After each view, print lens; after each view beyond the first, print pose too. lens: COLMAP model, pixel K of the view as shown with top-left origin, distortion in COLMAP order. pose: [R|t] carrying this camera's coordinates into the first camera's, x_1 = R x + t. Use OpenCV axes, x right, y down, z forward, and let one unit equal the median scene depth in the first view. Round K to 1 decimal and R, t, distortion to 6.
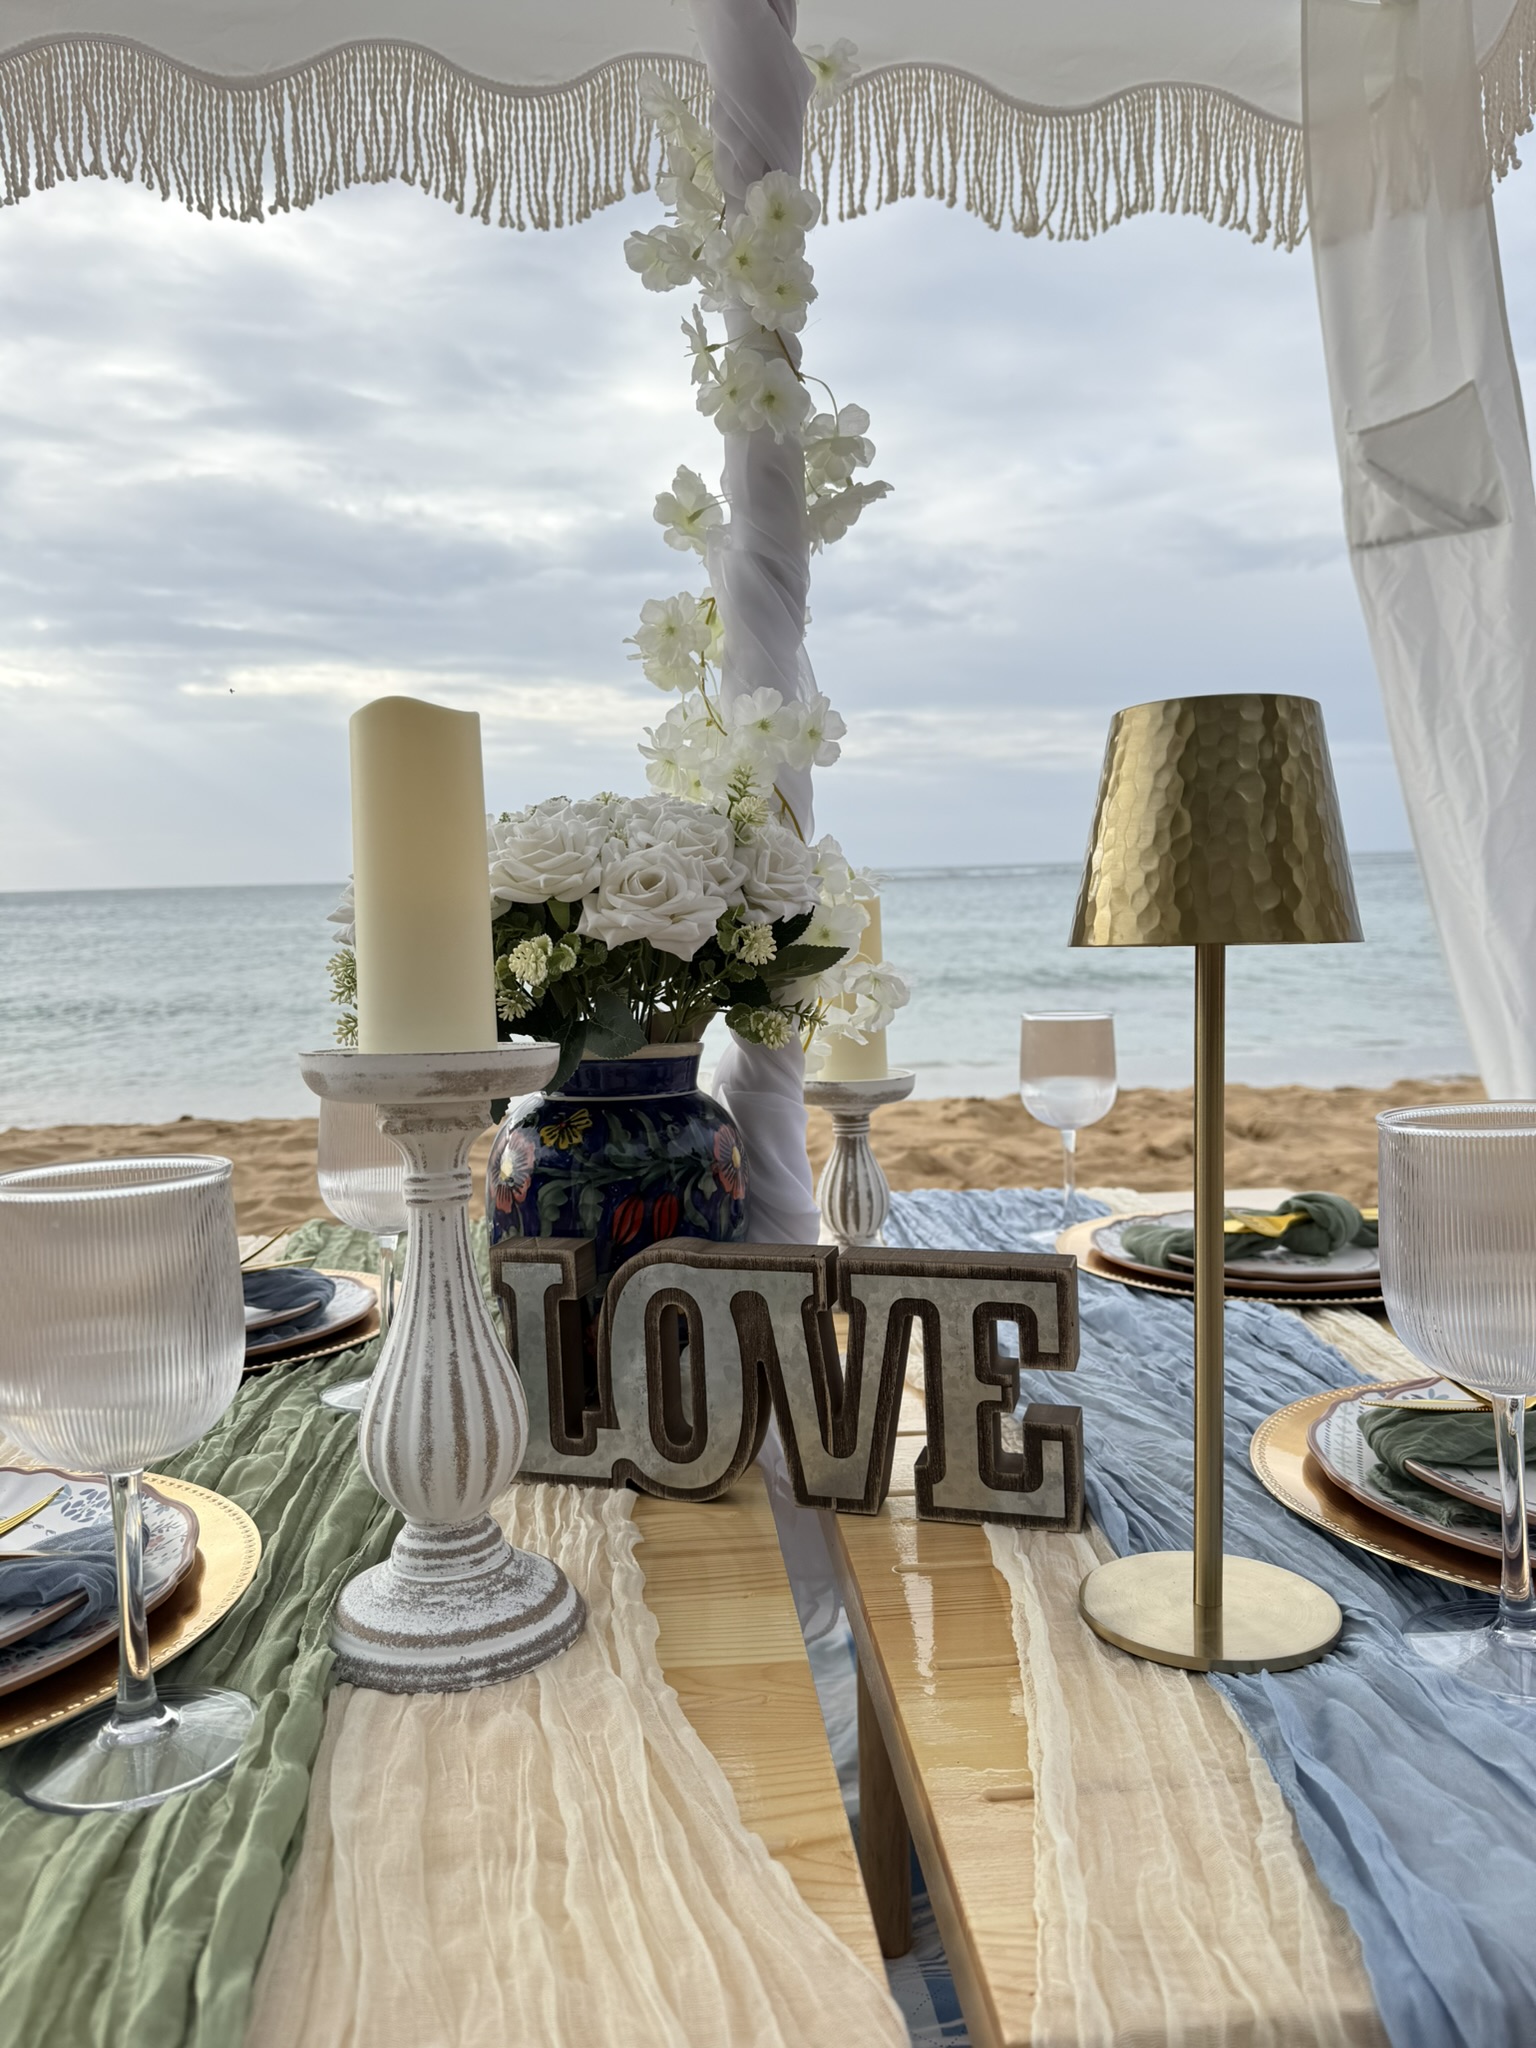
lens RADIAL K [[1398.9, 0, 775.3], [0, 1398.9, 1026.5], [0, 0, 1]] dist [-0.003034, -0.001826]
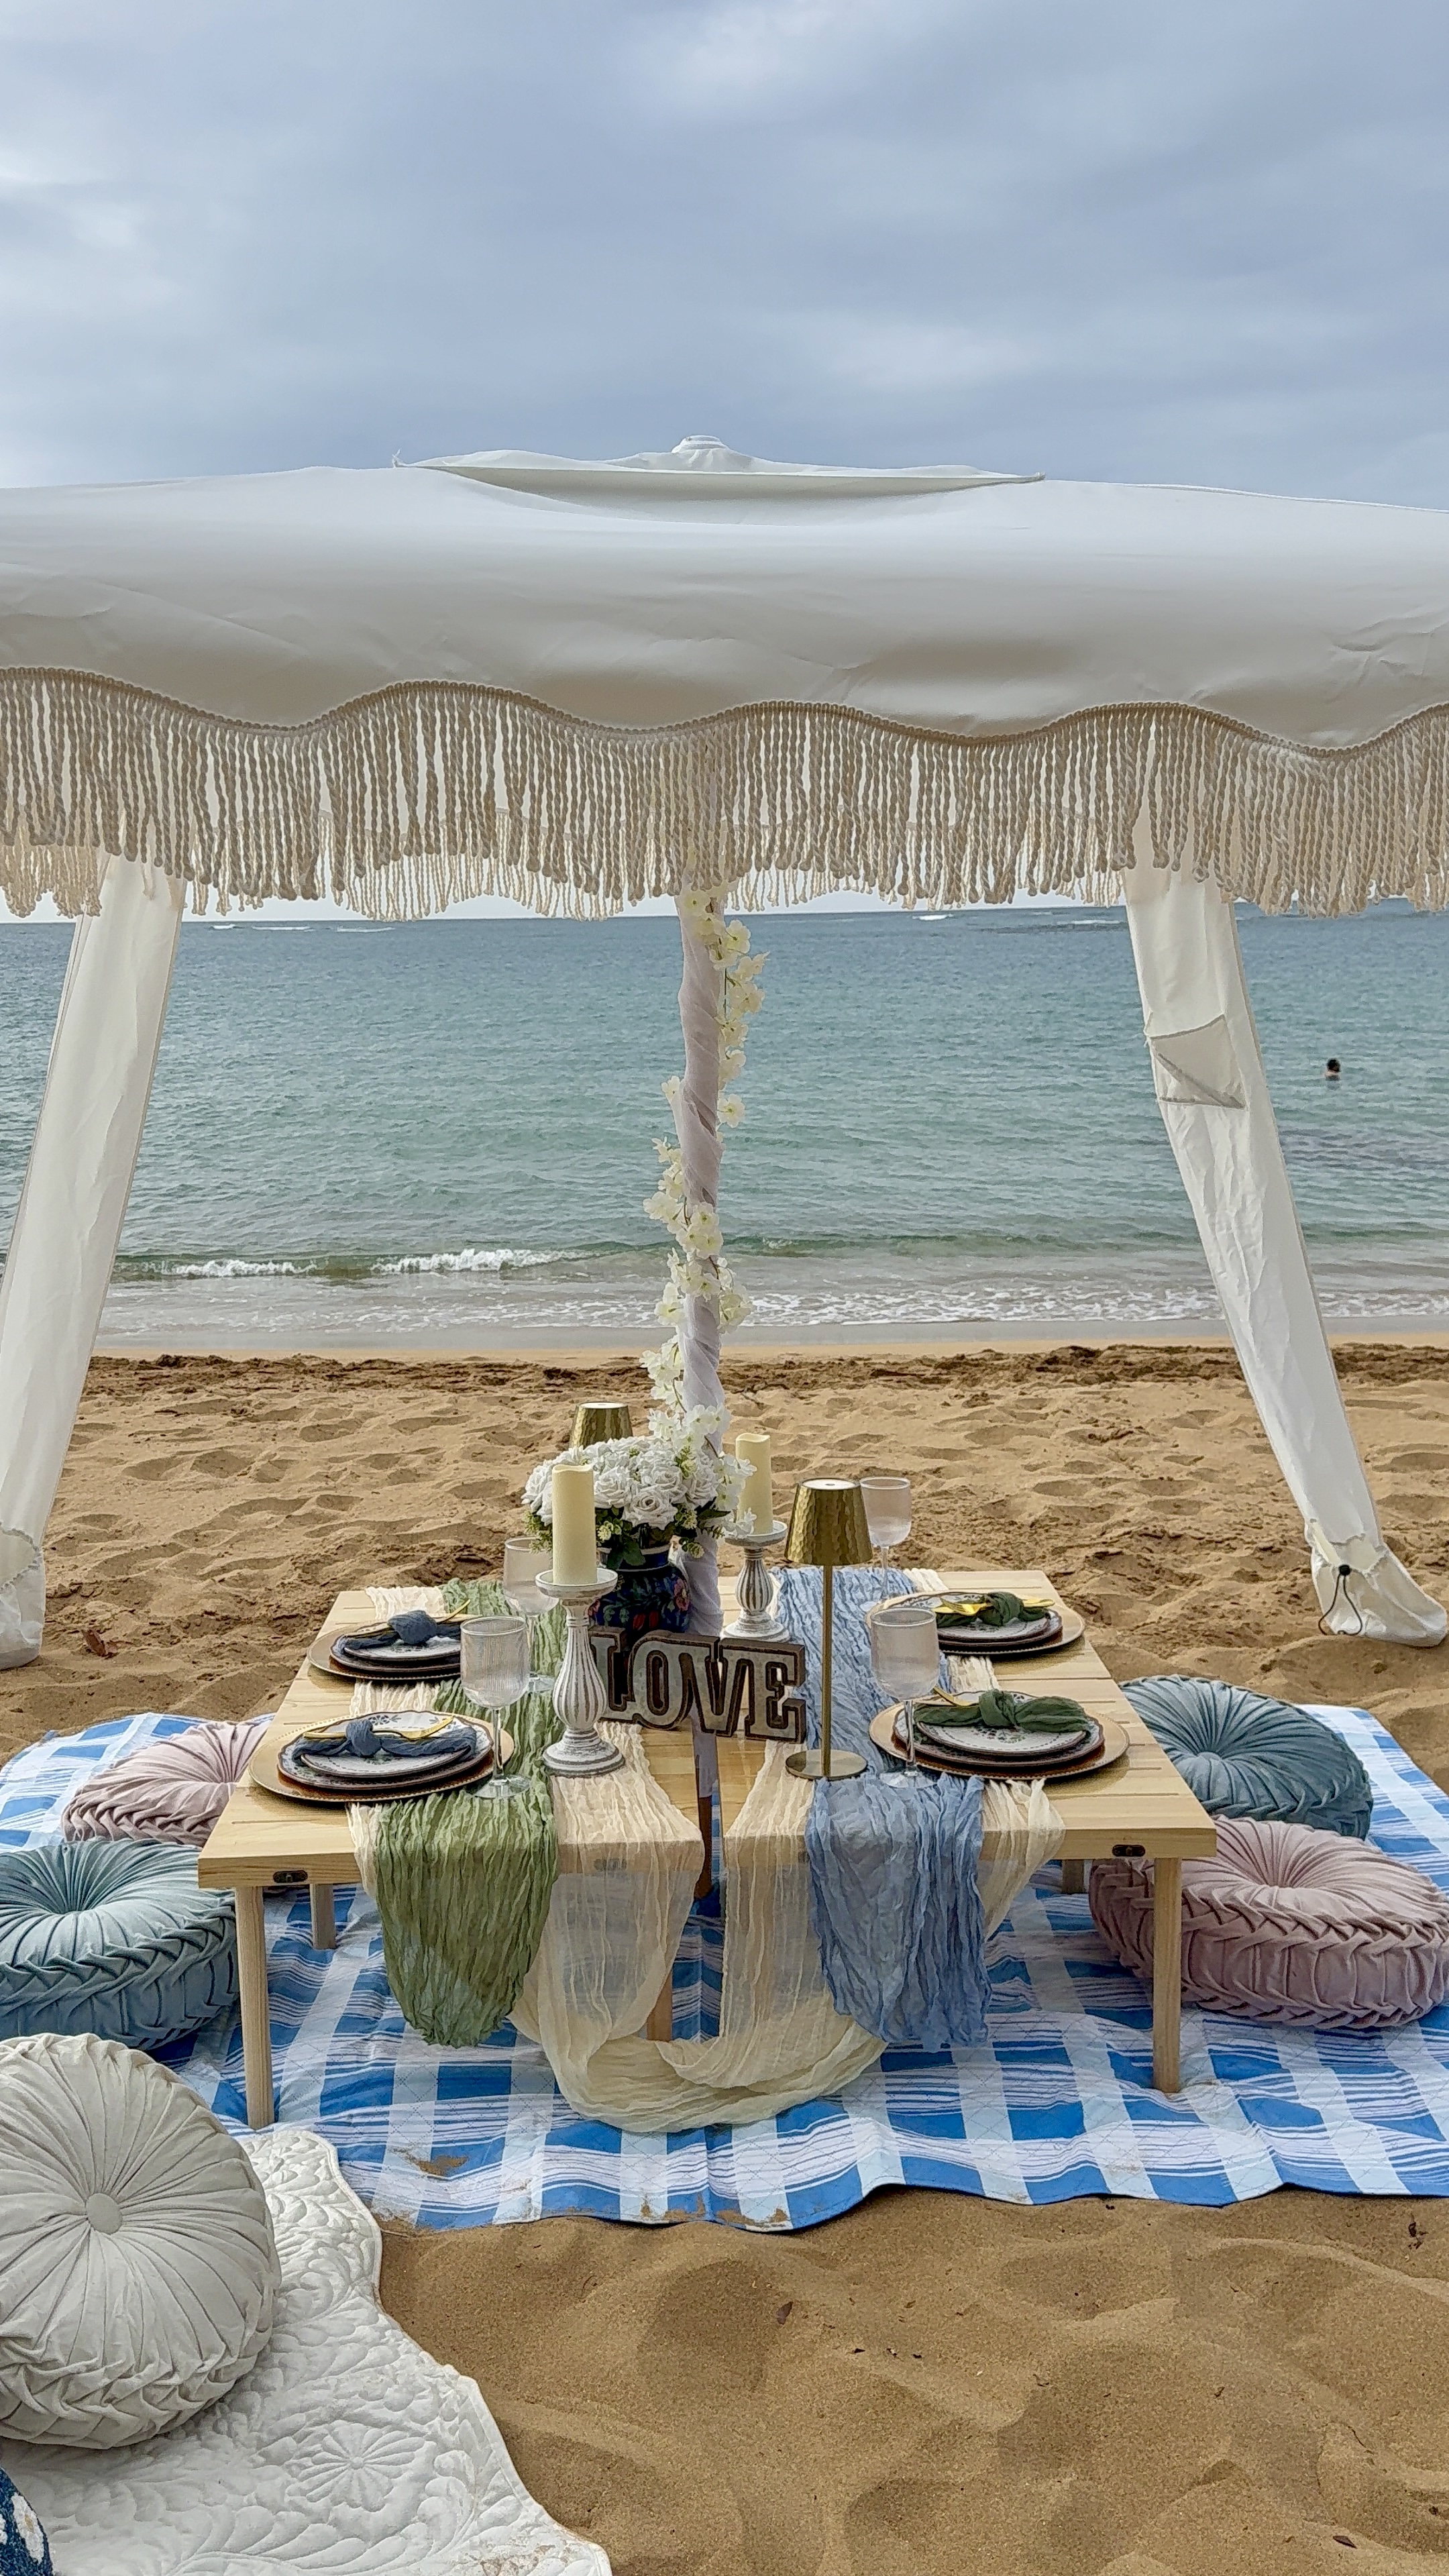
lens RADIAL K [[2355.9, 0, 721.5], [0, 2355.9, 1286.1], [0, 0, 1]] dist [-0.003020, 0.000000]
pose [[0.998121, 0.023288, -0.056679, 0.292644], [-0.017539, 0.994843, 0.099894, -0.967500], [0.058713, -0.098713, 0.993382, -3.426949]]
